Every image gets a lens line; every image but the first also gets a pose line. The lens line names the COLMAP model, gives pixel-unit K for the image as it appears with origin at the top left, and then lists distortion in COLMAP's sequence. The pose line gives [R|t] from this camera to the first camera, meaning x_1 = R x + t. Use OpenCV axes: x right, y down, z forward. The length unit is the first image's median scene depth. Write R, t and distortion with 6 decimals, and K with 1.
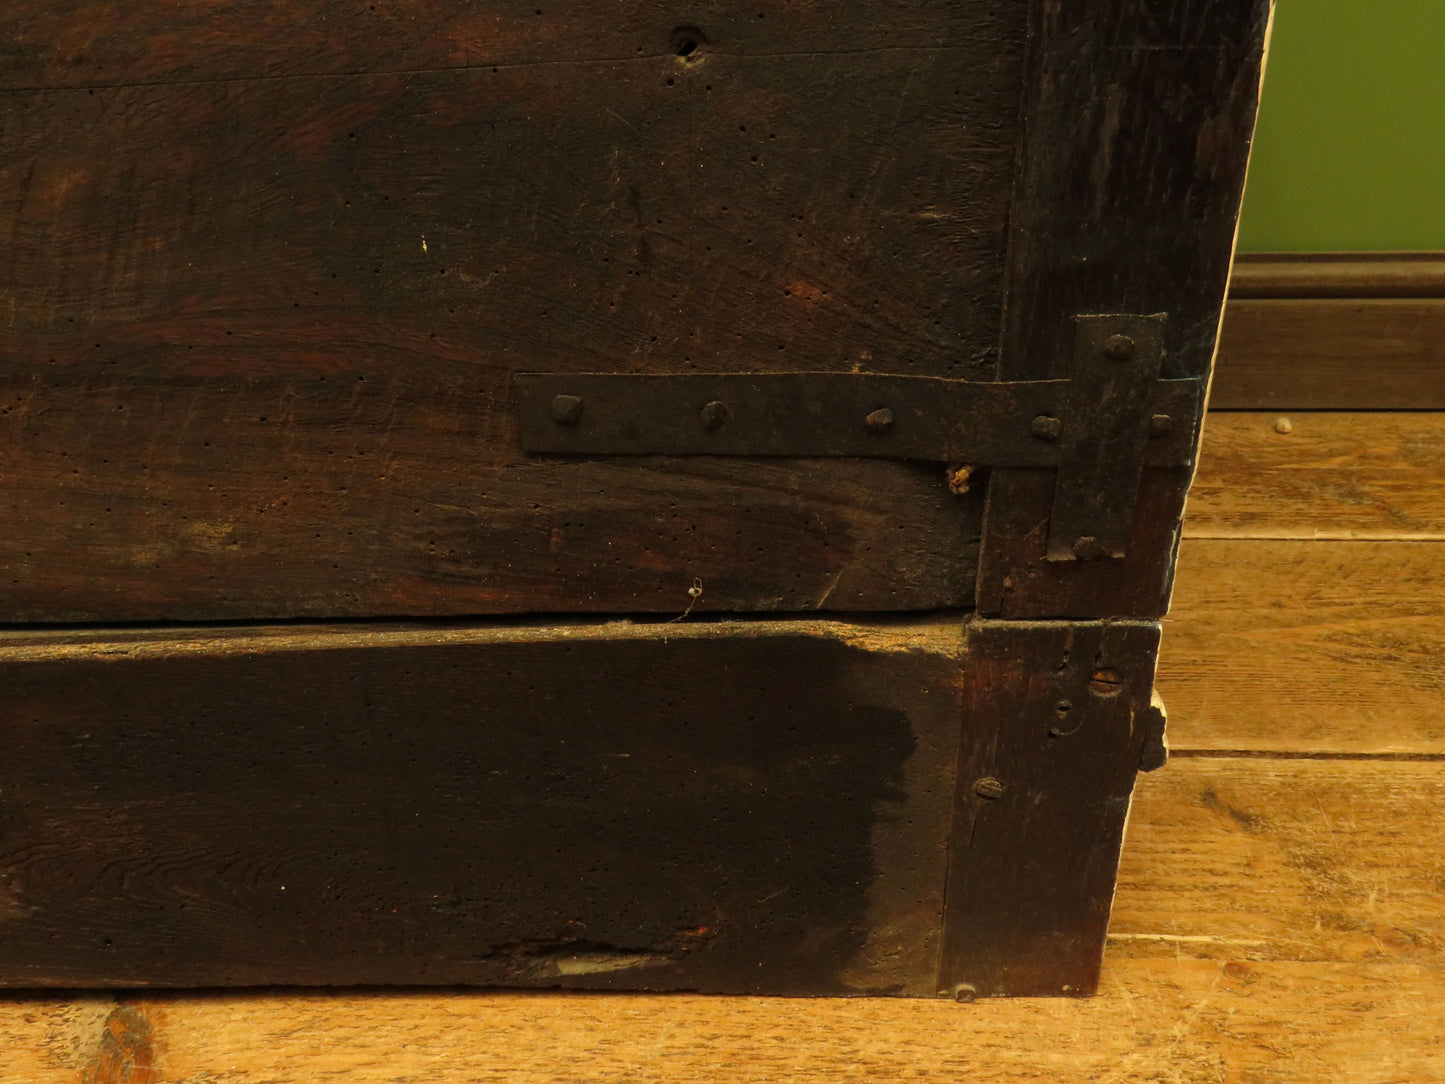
lens RADIAL K [[1171.3, 0, 733.9], [0, 1171.3, 562.8], [0, 0, 1]] dist [-0.023449, 0.001043]
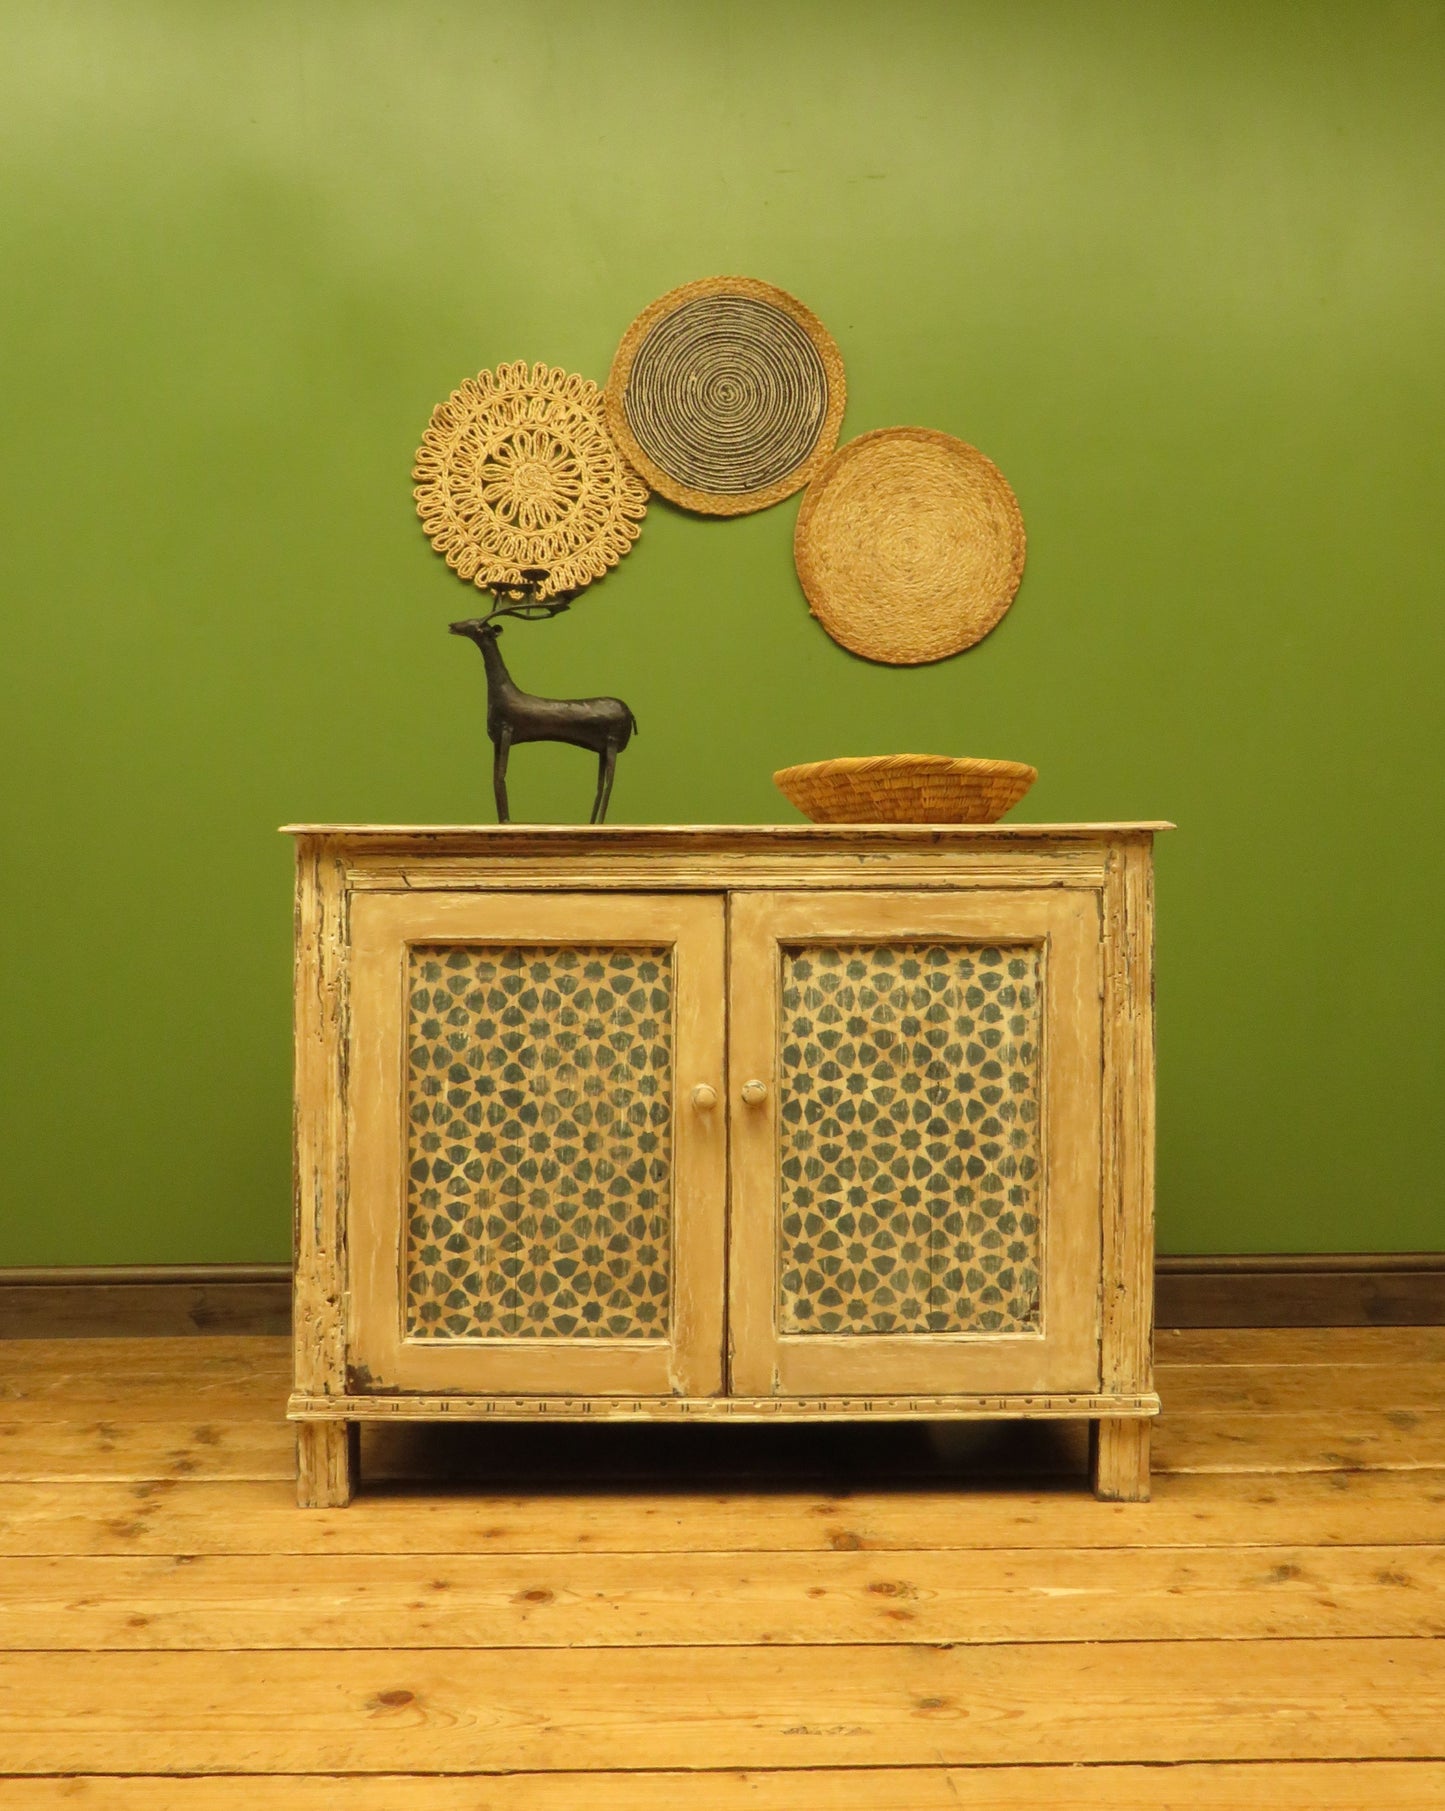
lens RADIAL K [[1561.9, 0, 729.0], [0, 1561.9, 908.7], [0, 0, 1]] dist [-0.028070, 0.010170]
pose [[0.995344, 0.047100, 0.084091, -1.299573], [-0.001081, 0.877866, -0.478905, 1.167164], [-0.096377, 0.476585, 0.873830, -3.705096]]
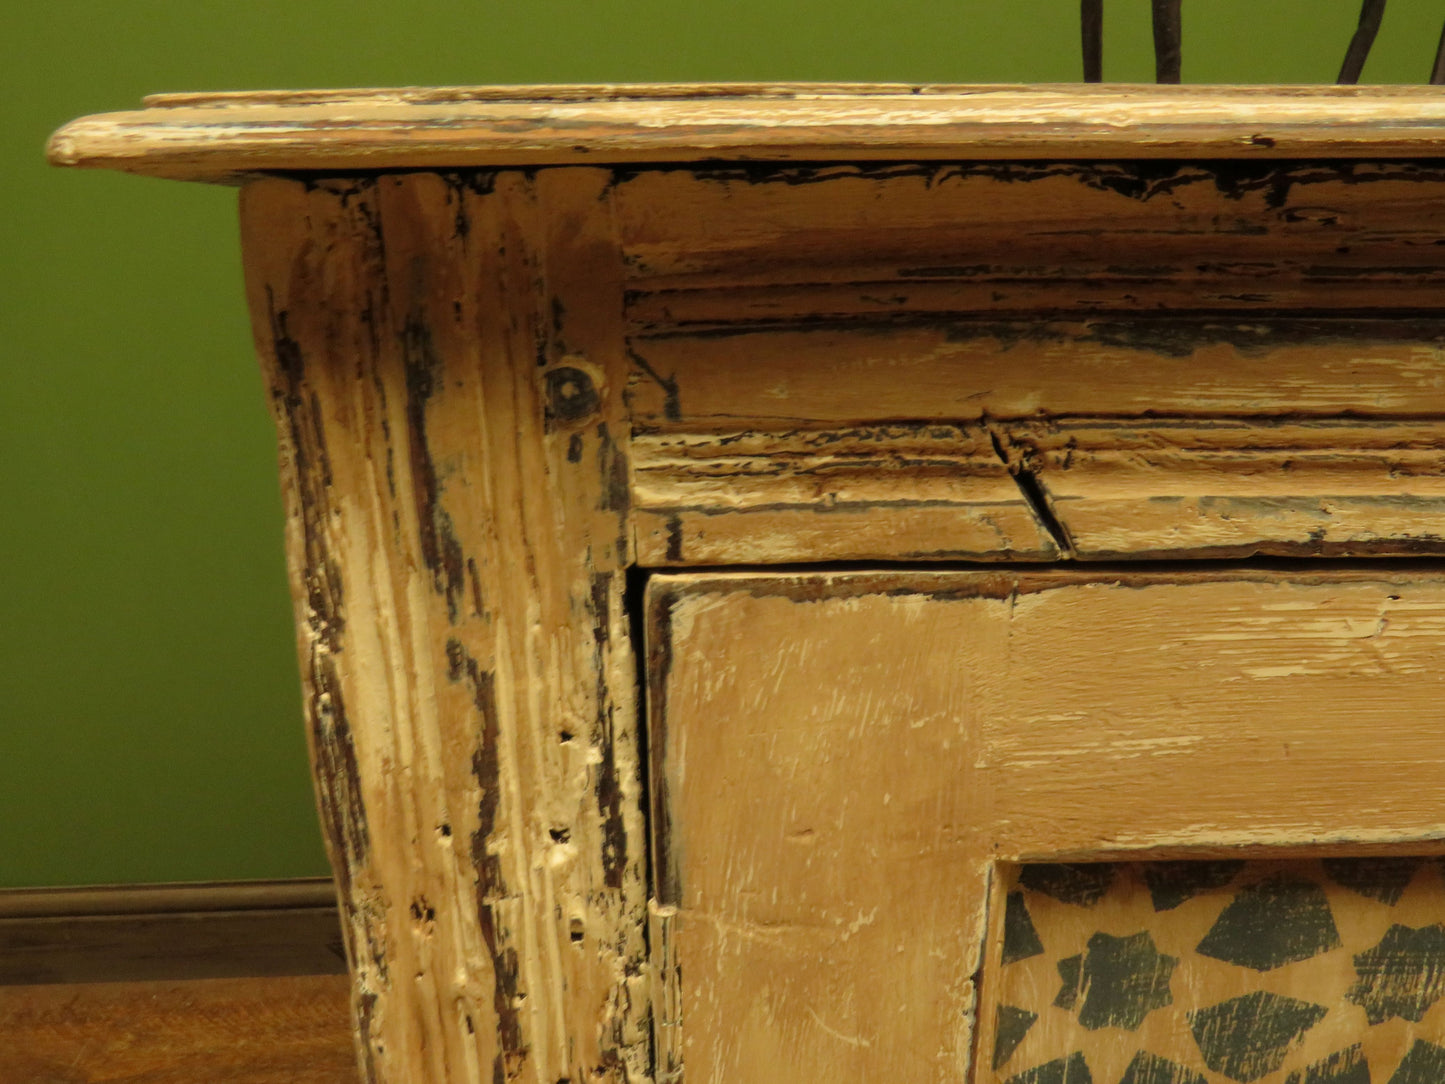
lens RADIAL K [[1002.2, 0, 719.3], [0, 1002.2, 552.5], [0, 0, 1]] dist [-0.035339, 0.009984]
pose [[0.997532, 0.014267, 0.068751, -1.965192], [-0.001164, 0.982367, -0.186961, -0.812324], [-0.070206, 0.186420, 0.979959, -0.368069]]
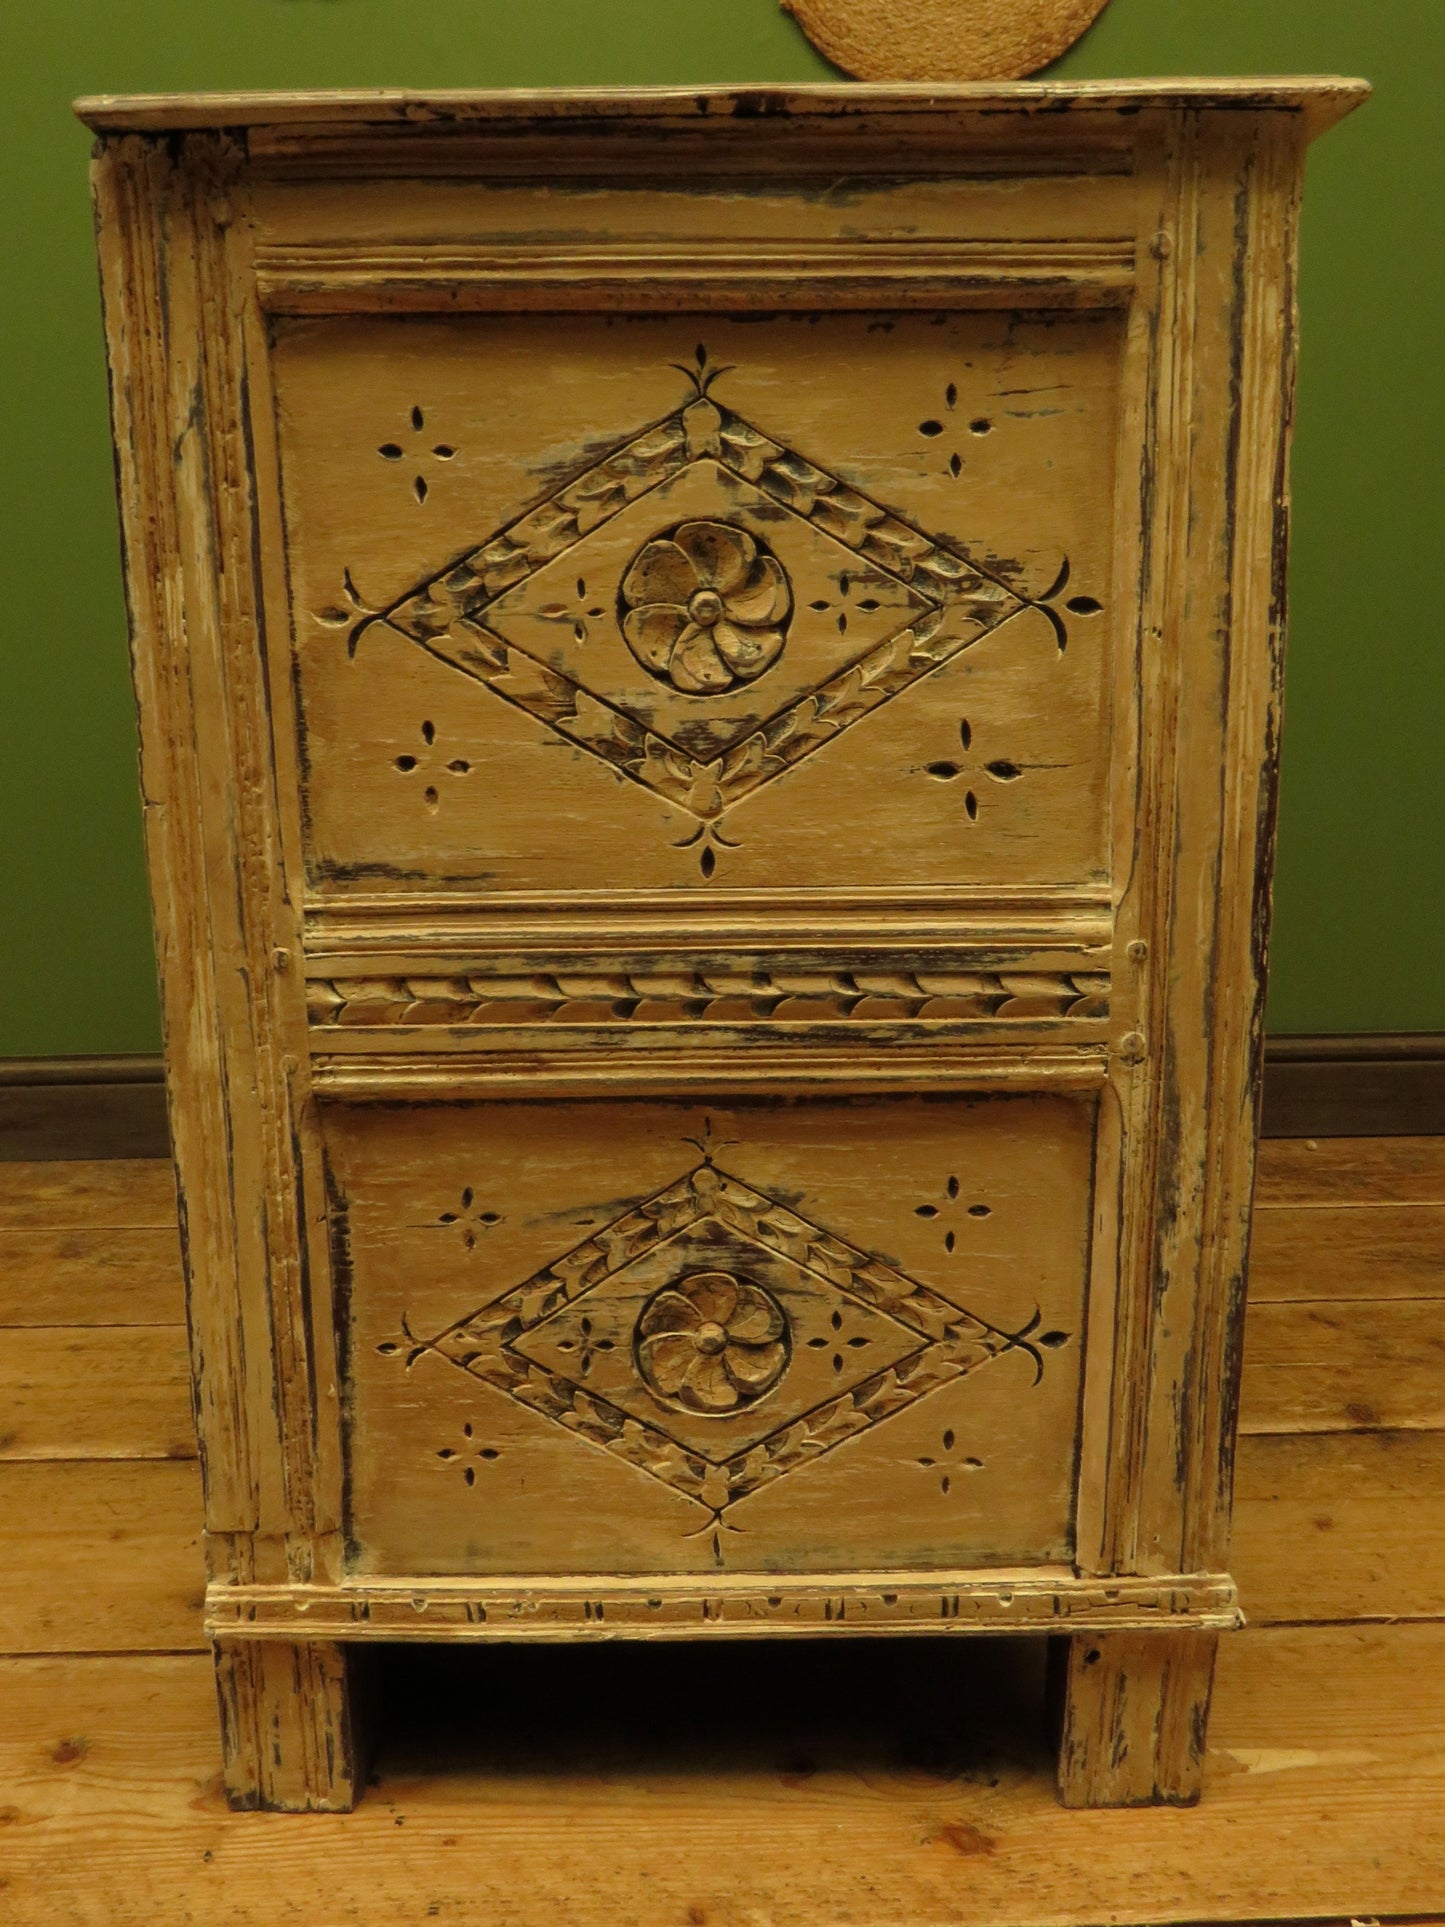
lens RADIAL K [[1562.0, 0, 704.9], [0, 1562.0, 946.7], [0, 0, 1]] dist [-0.023449, 0.001043]
pose [[0.994727, 0.020610, 0.100463, -1.030102], [0.009245, 0.957588, -0.287991, 0.417022], [-0.102138, 0.287402, 0.952349, -1.814991]]
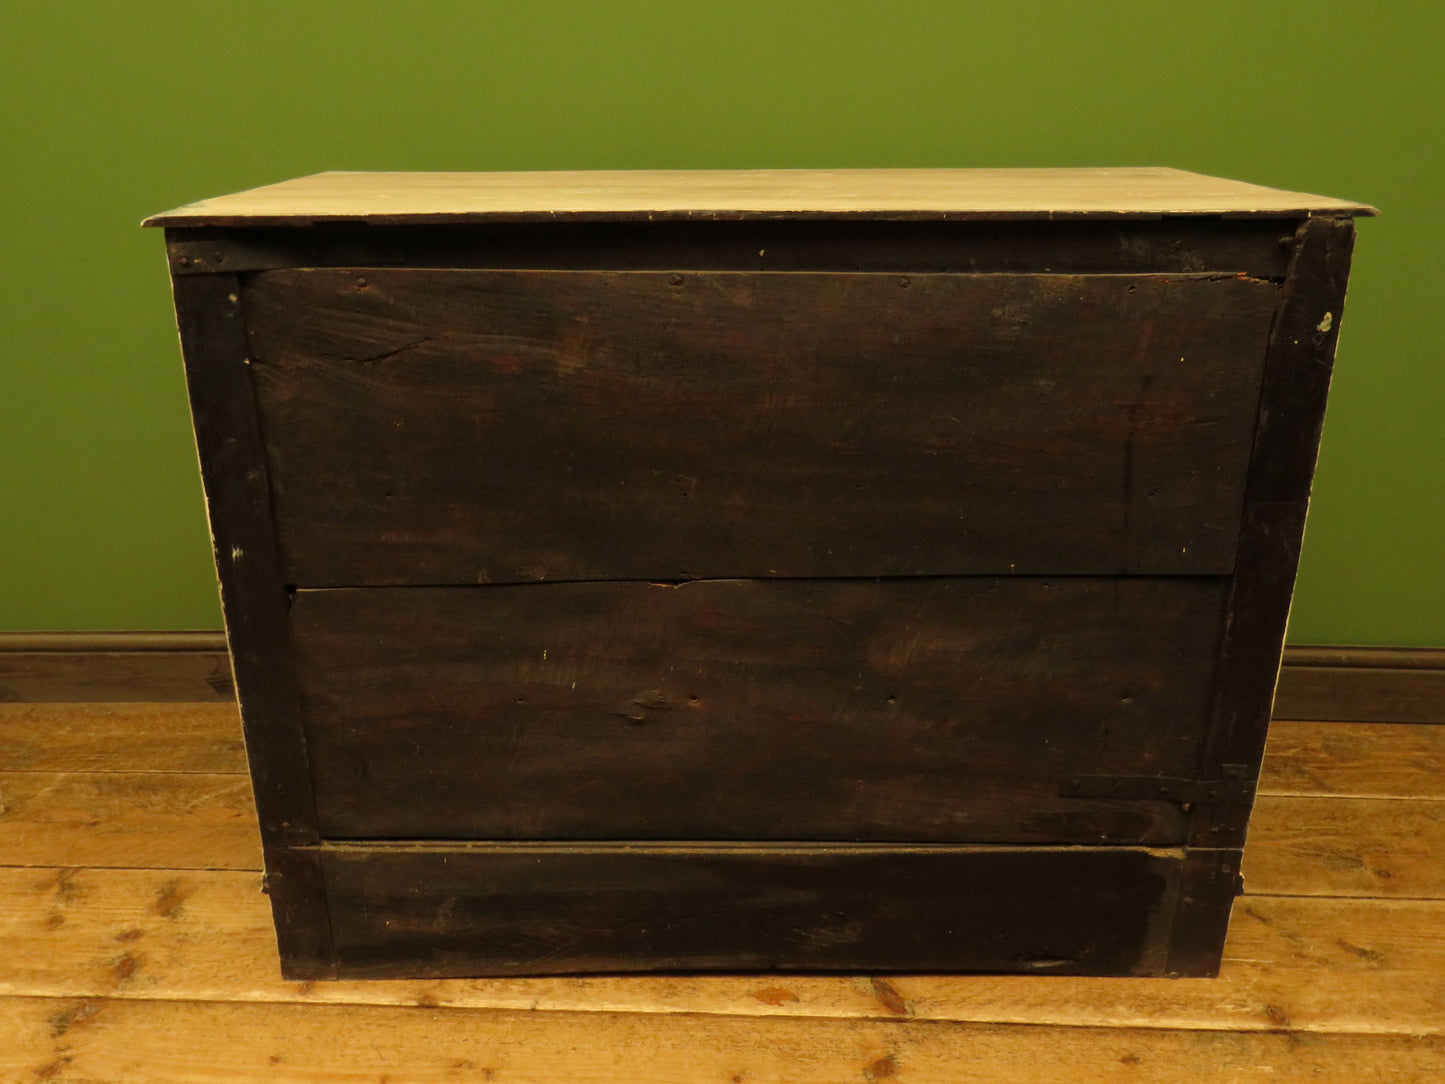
lens RADIAL K [[1171.3, 0, 726.5], [0, 1171.3, 539.7], [0, 0, 1]] dist [-0.023449, 0.001043]
pose [[0.999085, 0.032611, 0.027686, -1.017741], [-0.028330, 0.989316, -0.143006, -0.254381], [-0.032054, 0.142091, 0.989335, -1.957406]]
